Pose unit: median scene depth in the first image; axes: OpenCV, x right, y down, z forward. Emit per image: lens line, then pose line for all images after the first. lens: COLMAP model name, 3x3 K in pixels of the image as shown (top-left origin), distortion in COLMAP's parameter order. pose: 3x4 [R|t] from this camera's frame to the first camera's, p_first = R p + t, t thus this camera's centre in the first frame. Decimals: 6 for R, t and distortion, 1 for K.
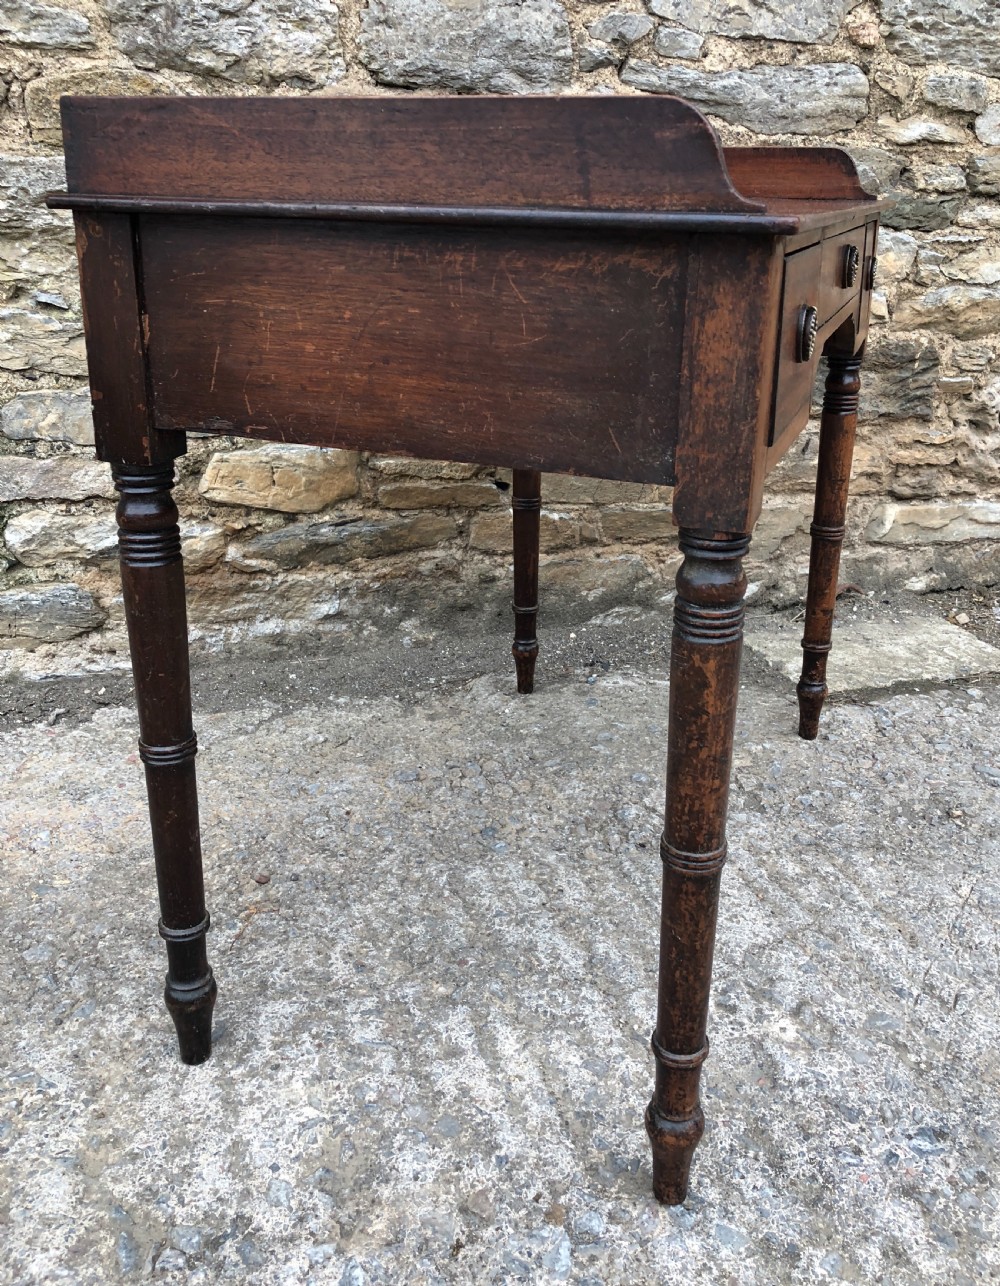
lens RADIAL K [[1154.5, 0, 538.6], [0, 1154.5, 573.4], [0, 0, 1]] dist [0.002782, 0.027328]
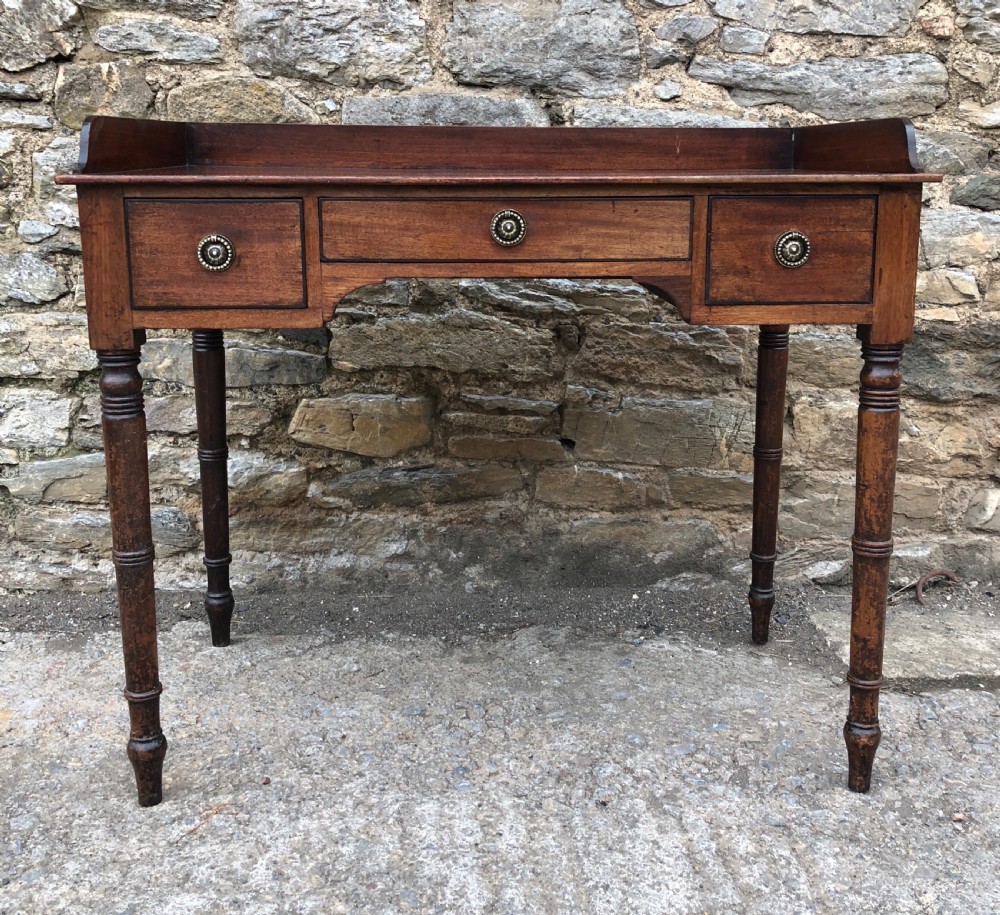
lens RADIAL K [[1132.3, 0, 526.6], [0, 1132.3, 372.8], [0, 0, 1]] dist [0.036627, -0.072394]
pose [[0.966416, 0.037285, -0.254263, 0.209551], [-0.077109, 0.985901, -0.148507, 0.017649], [0.245141, 0.163125, 0.955665, -0.005911]]
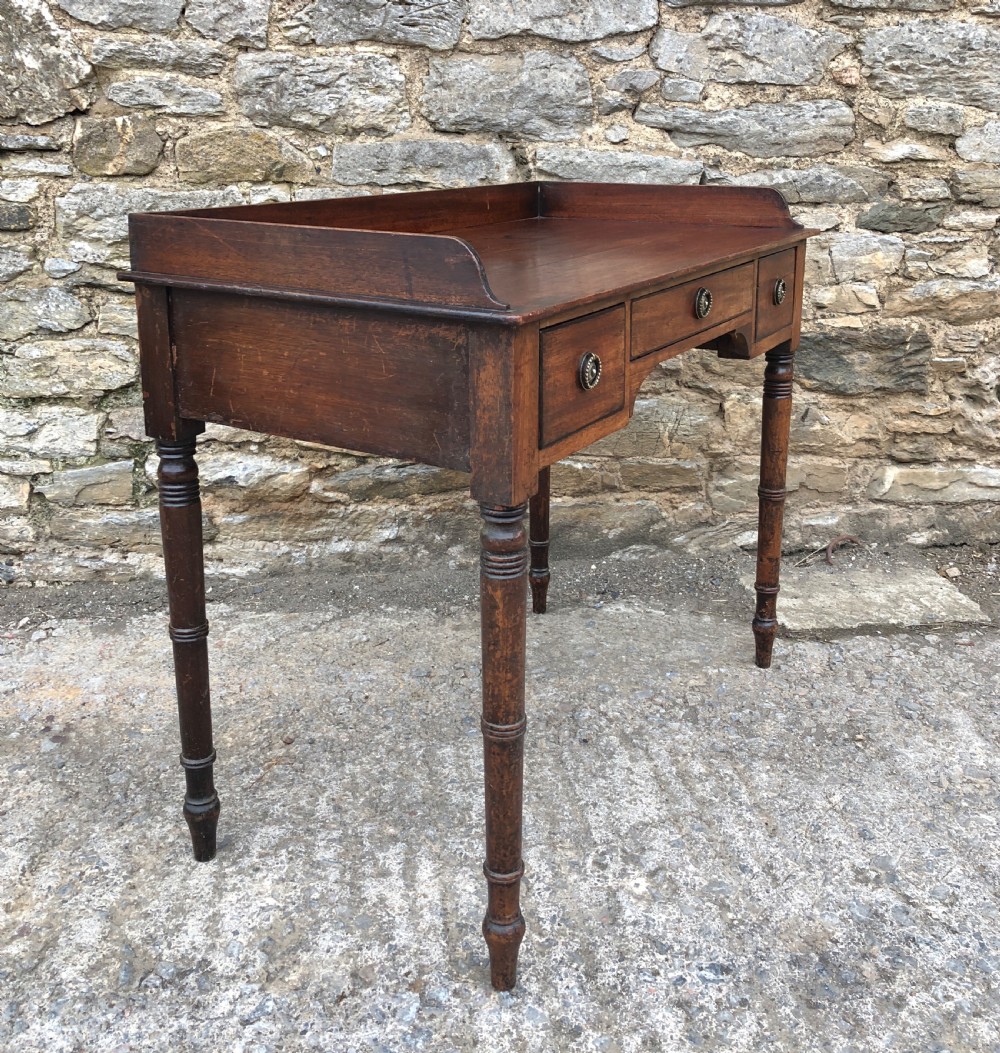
lens RADIAL K [[1126.0, 0, 530.5], [0, 1126.0, 411.7], [0, 0, 1]] dist [0.056035, -0.129020]
pose [[0.983818, 0.032971, -0.176112, 0.189335], [-0.046139, 0.996394, -0.071203, -0.022975], [0.173130, 0.078177, 0.981792, -0.190625]]
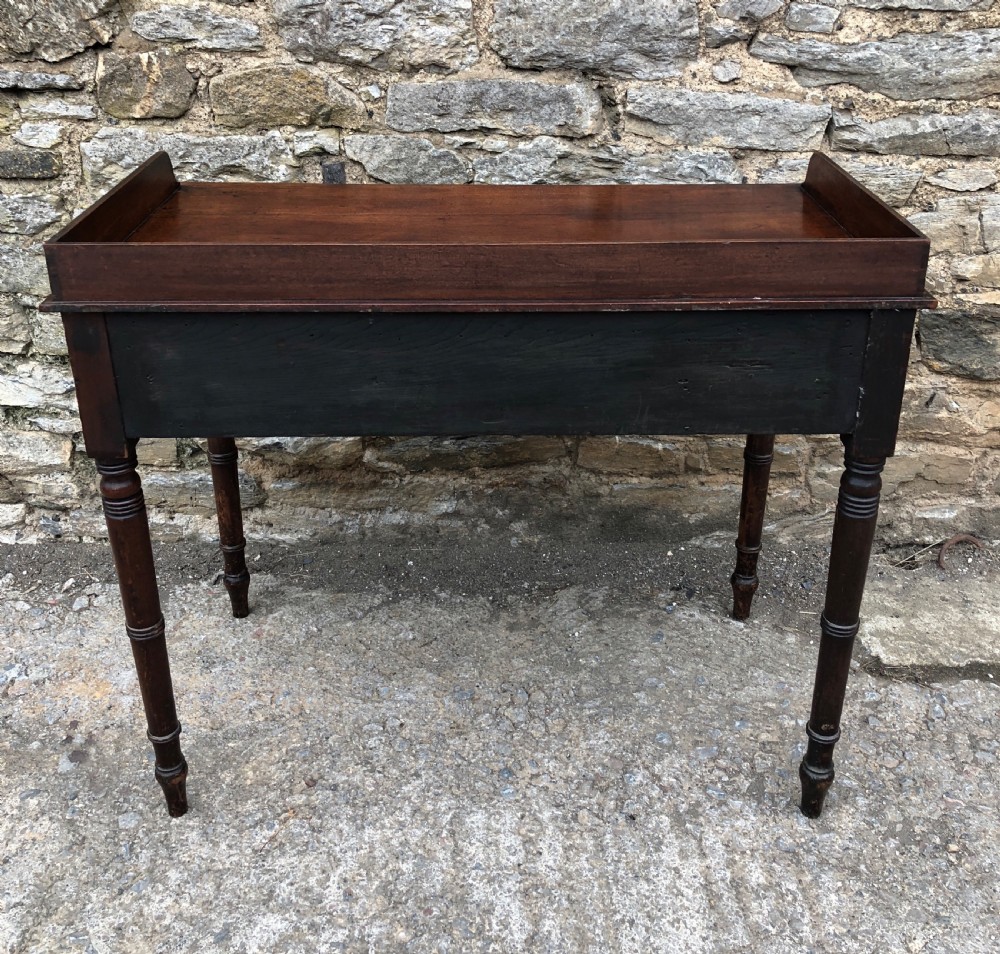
lens RADIAL K [[1093.7, 0, 510.8], [0, 1093.7, 392.6], [0, 0, 1]] dist [0.010887, -0.003456]
pose [[0.950424, 0.118505, -0.287491, 0.188058], [-0.090817, 0.990010, 0.107852, -0.219474], [0.297400, -0.076396, 0.951692, -0.006483]]
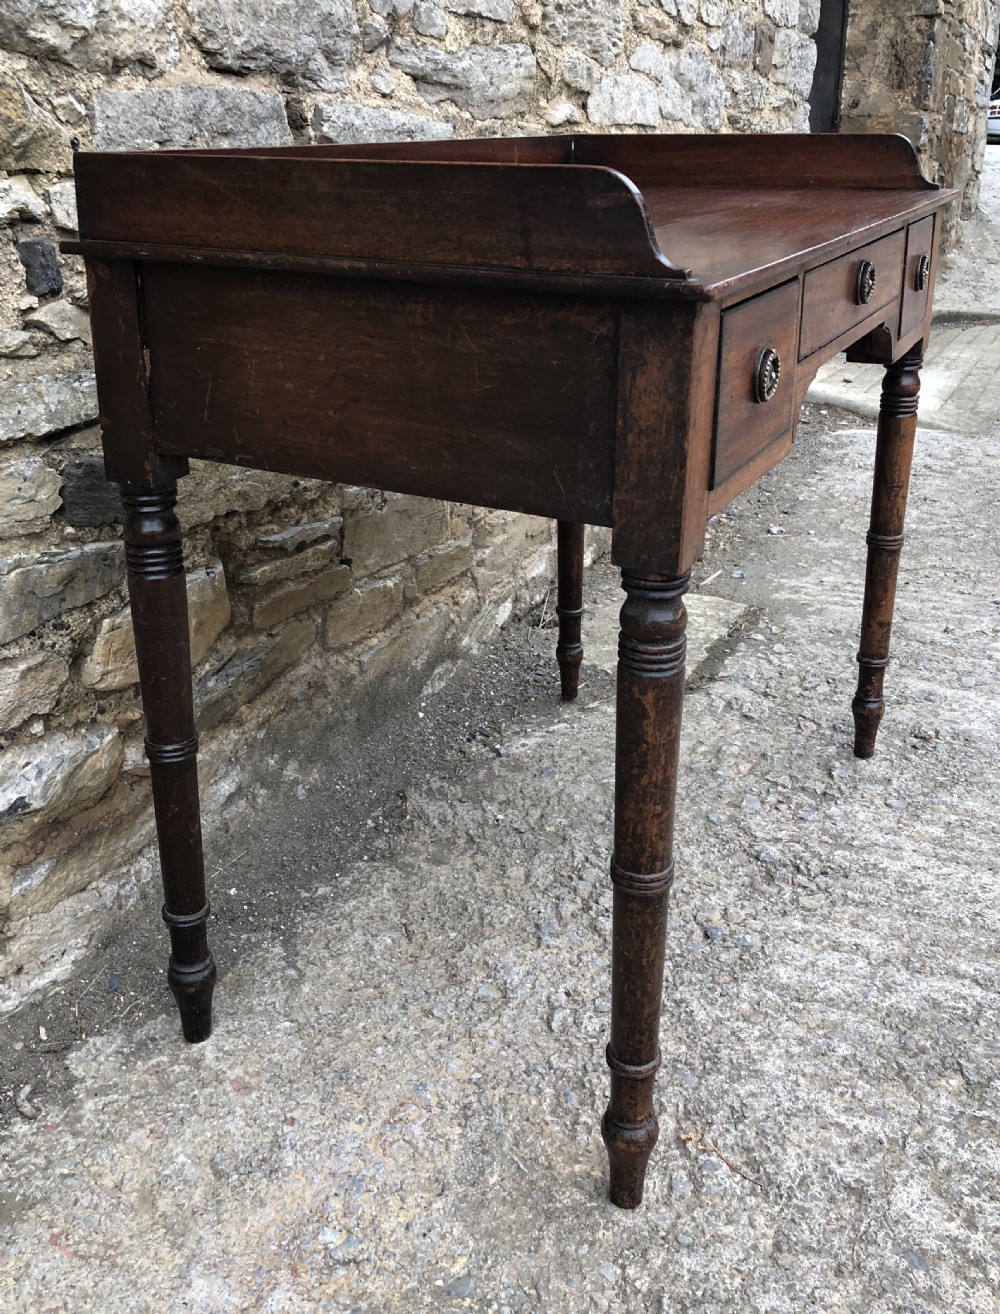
lens RADIAL K [[1275.0, 0, 493.5], [0, 1275.0, 581.5], [0, 0, 1]] dist [0.001488, 0.022158]
pose [[0.706996, -0.262118, 0.656849, -0.595626], [0.254312, 0.960879, 0.109715, -0.148409], [-0.659911, 0.089476, 0.745997, 0.296391]]
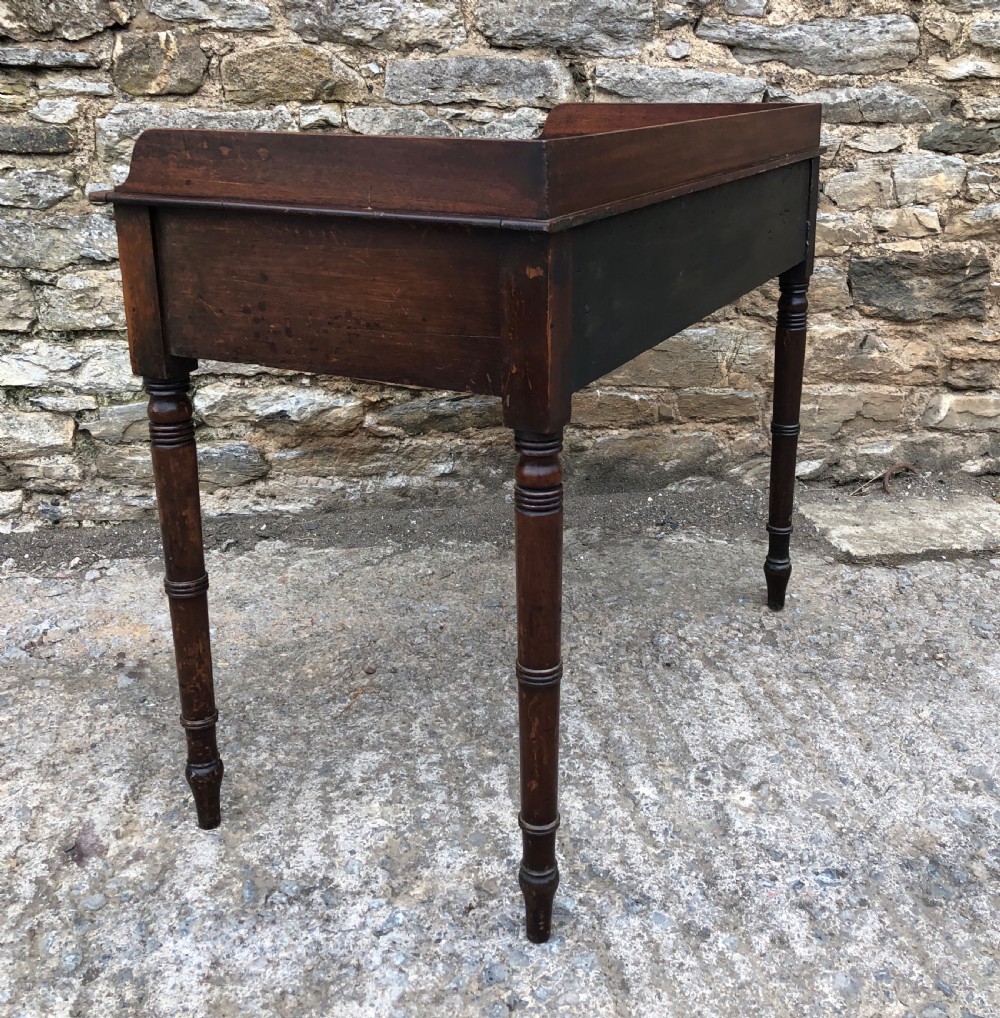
lens RADIAL K [[1158.7, 0, 555.9], [0, 1158.7, 431.8], [0, 0, 1]] dist [0.087248, -0.240841]
pose [[0.990053, 0.030407, -0.137371, 0.108302], [-0.032259, 0.999416, -0.011277, 0.001971], [0.136948, 0.015596, 0.990455, -0.213520]]
